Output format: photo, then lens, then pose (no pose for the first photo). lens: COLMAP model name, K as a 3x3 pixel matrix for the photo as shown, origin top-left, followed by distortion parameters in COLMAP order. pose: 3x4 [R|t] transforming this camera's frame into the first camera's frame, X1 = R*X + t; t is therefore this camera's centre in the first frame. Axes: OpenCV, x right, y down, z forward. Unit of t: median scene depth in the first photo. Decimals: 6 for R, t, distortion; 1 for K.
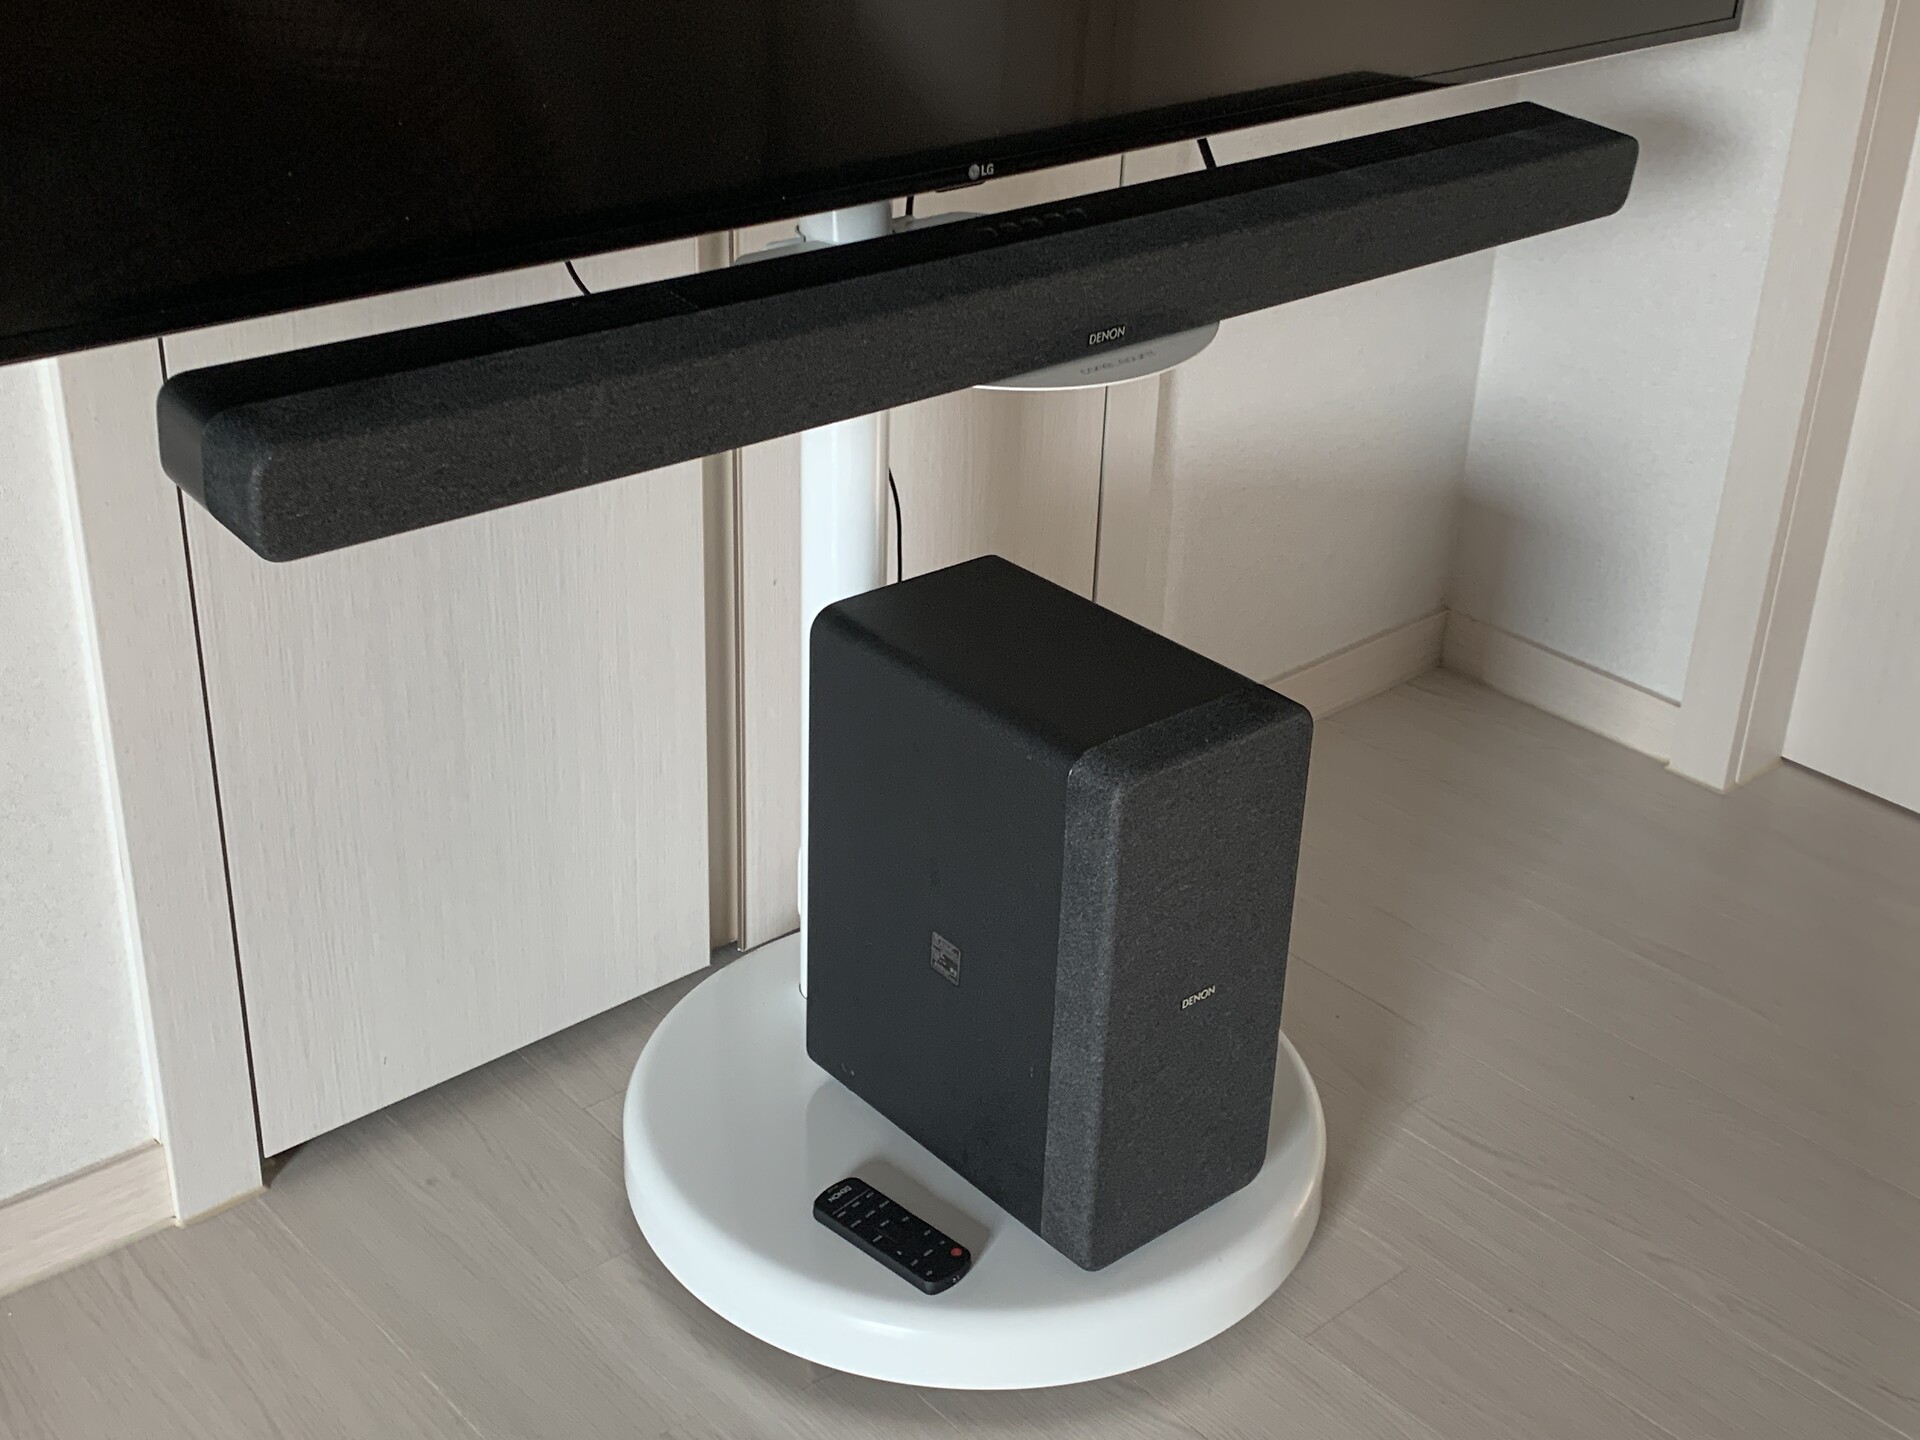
lens RADIAL K [[2322.6, 0, 960.0], [0, 2322.6, 720.0], [0, 0, 1]] dist [0.300374, -1.040600]
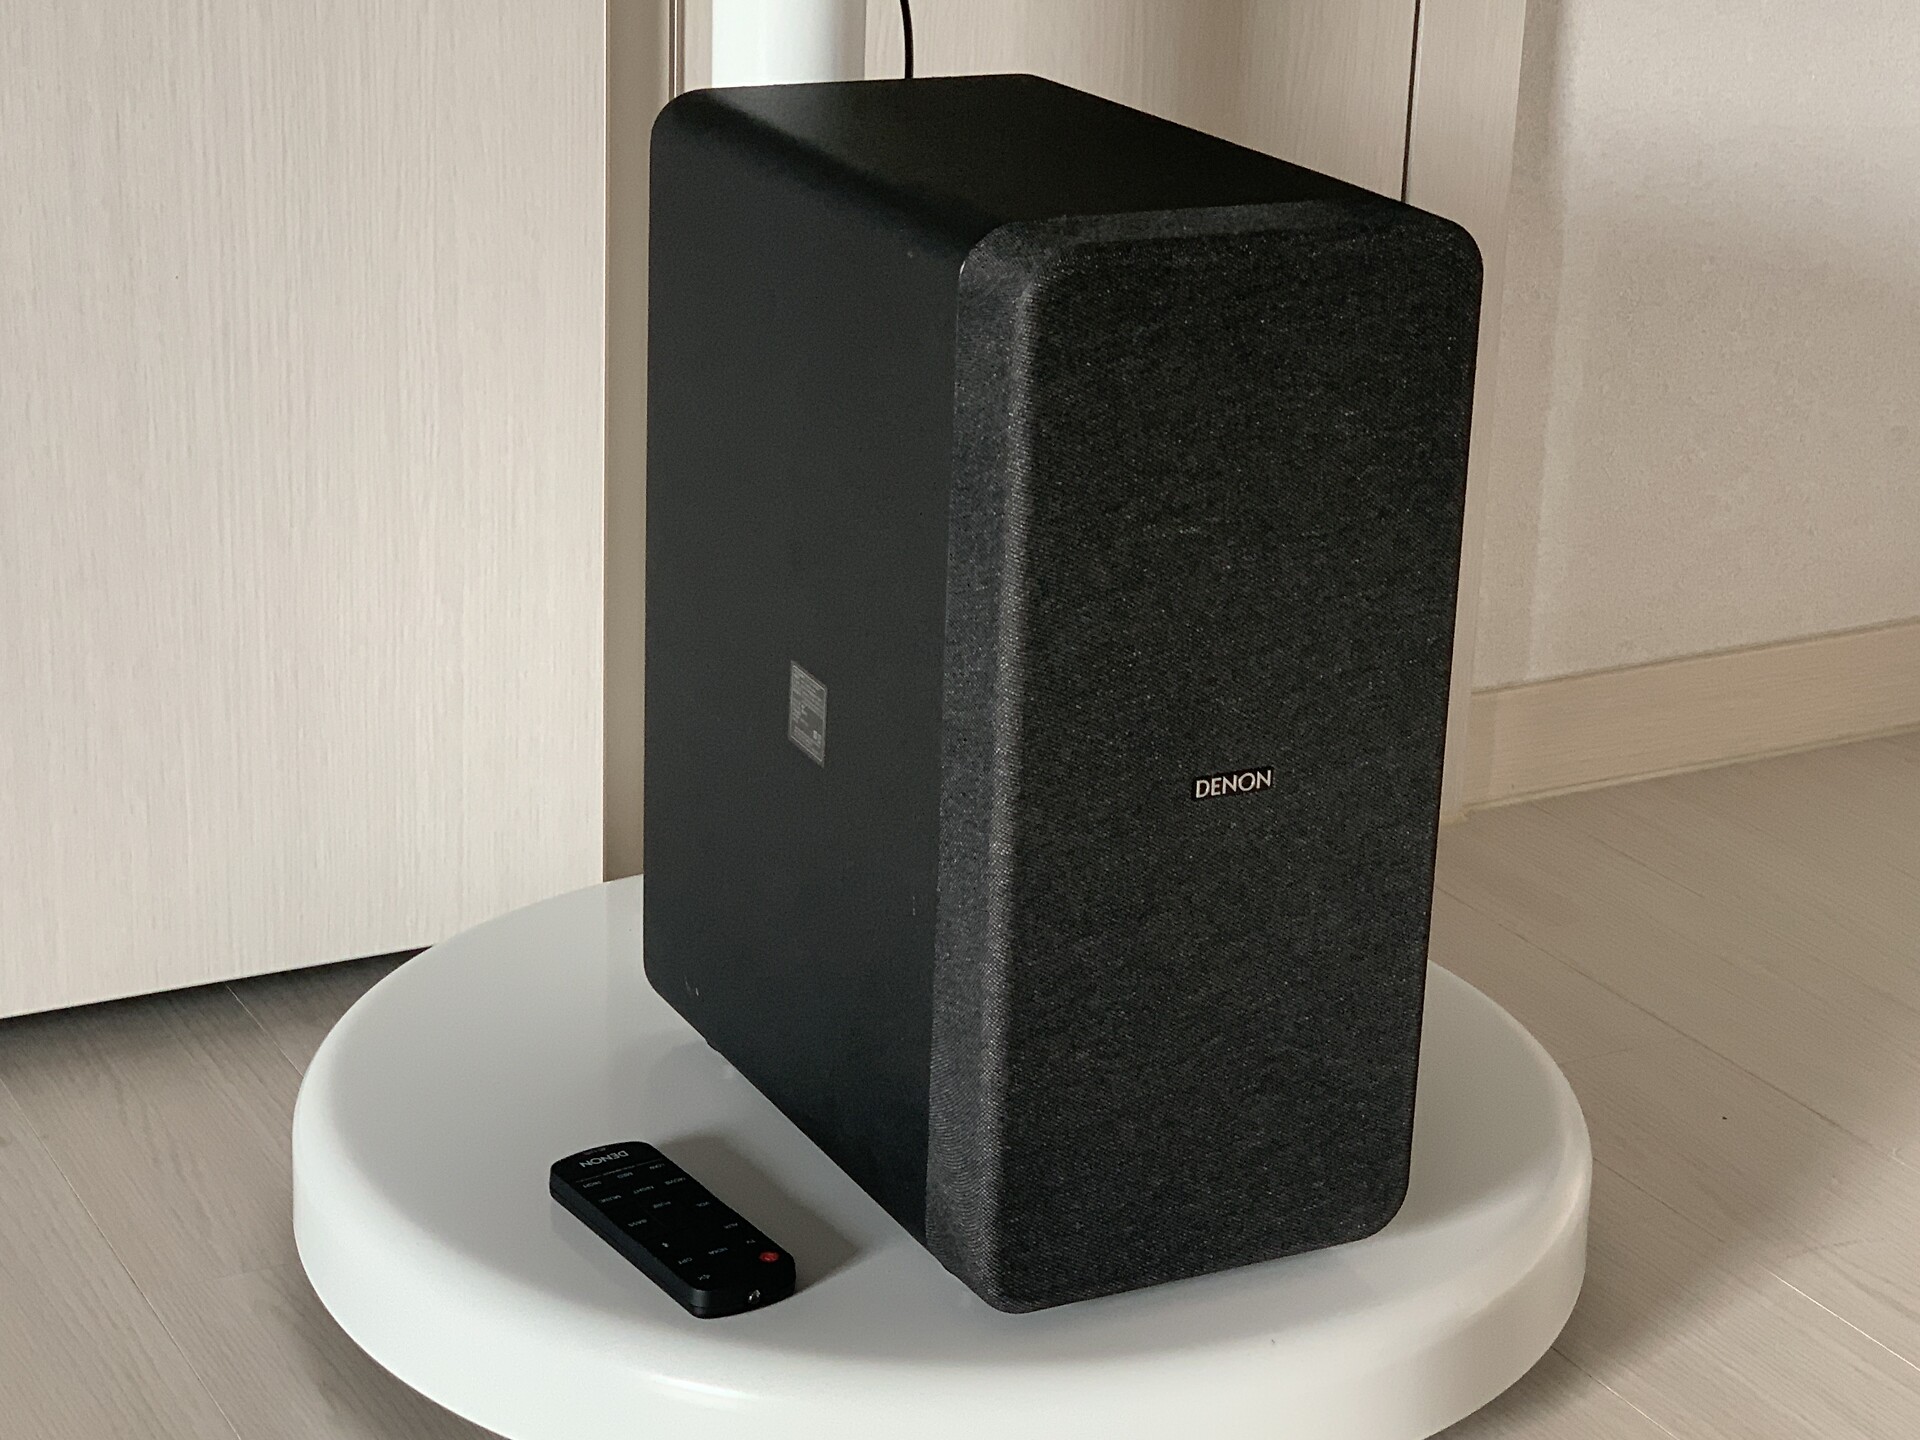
lens RADIAL K [[3709.3, 0, 960.0], [0, 3709.3, 720.0], [0, 0, 1]] dist [-0.038929, 1.511581]
pose [[0.972324, 0.074879, -0.221310, 0.216698], [-0.107523, 0.984390, -0.139340, 0.218227], [0.207422, 0.159280, 0.965197, 0.178060]]
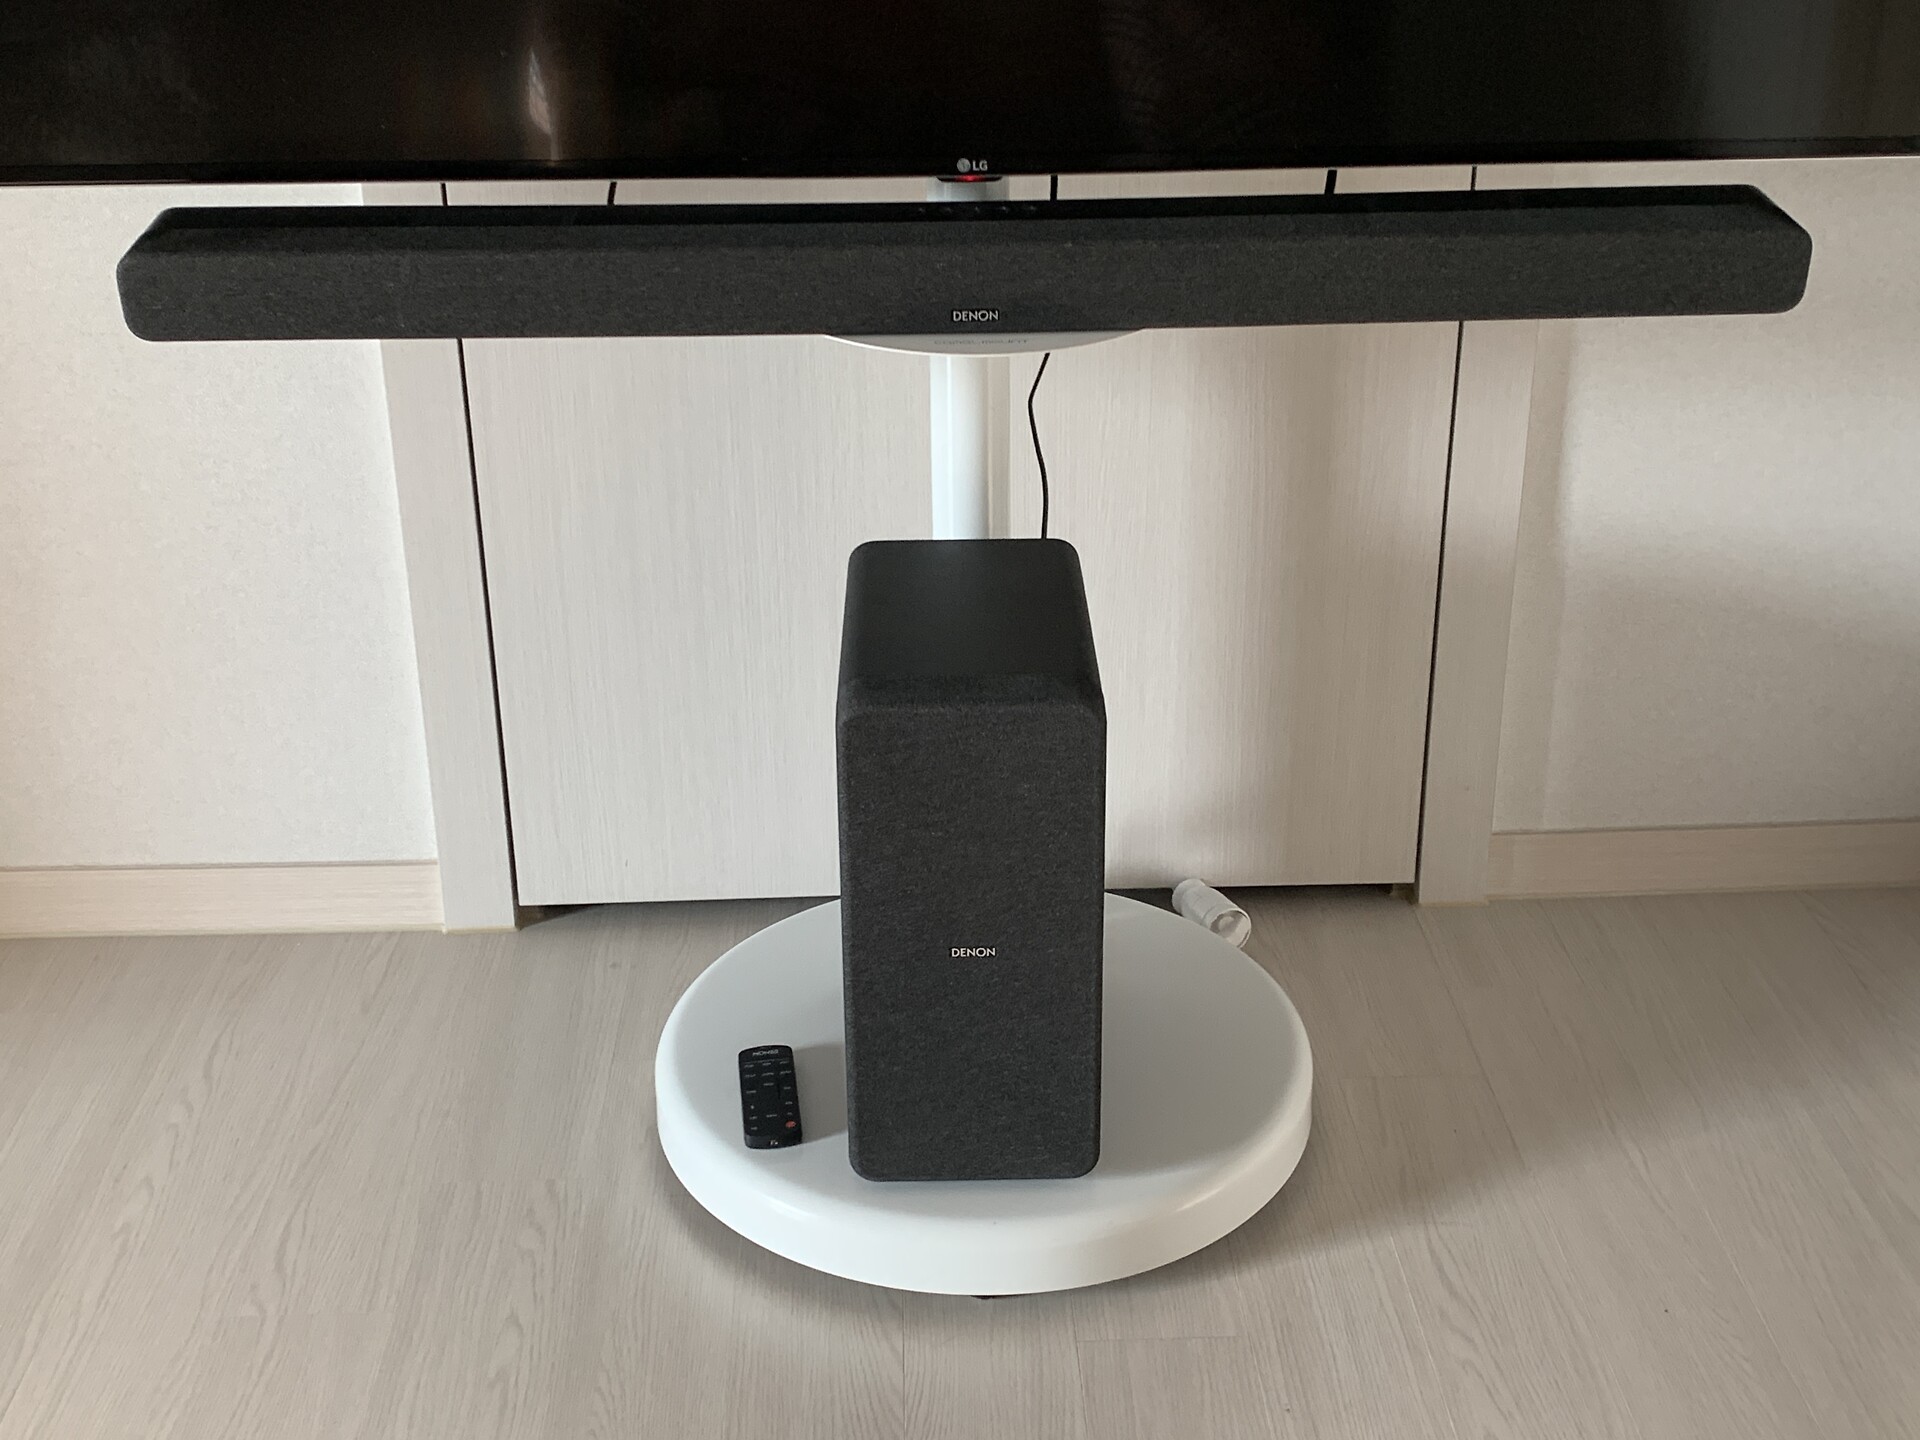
lens RADIAL K [[2315.0, 0, 962.2], [0, 2315.0, 695.6], [0, 0, 1]] dist [0.301209, -1.022040]
pose [[0.767232, 0.221931, -0.601748, 0.676943], [-0.259996, 0.965298, 0.024516, -0.016820], [0.586308, 0.137643, 0.798309, 0.139288]]
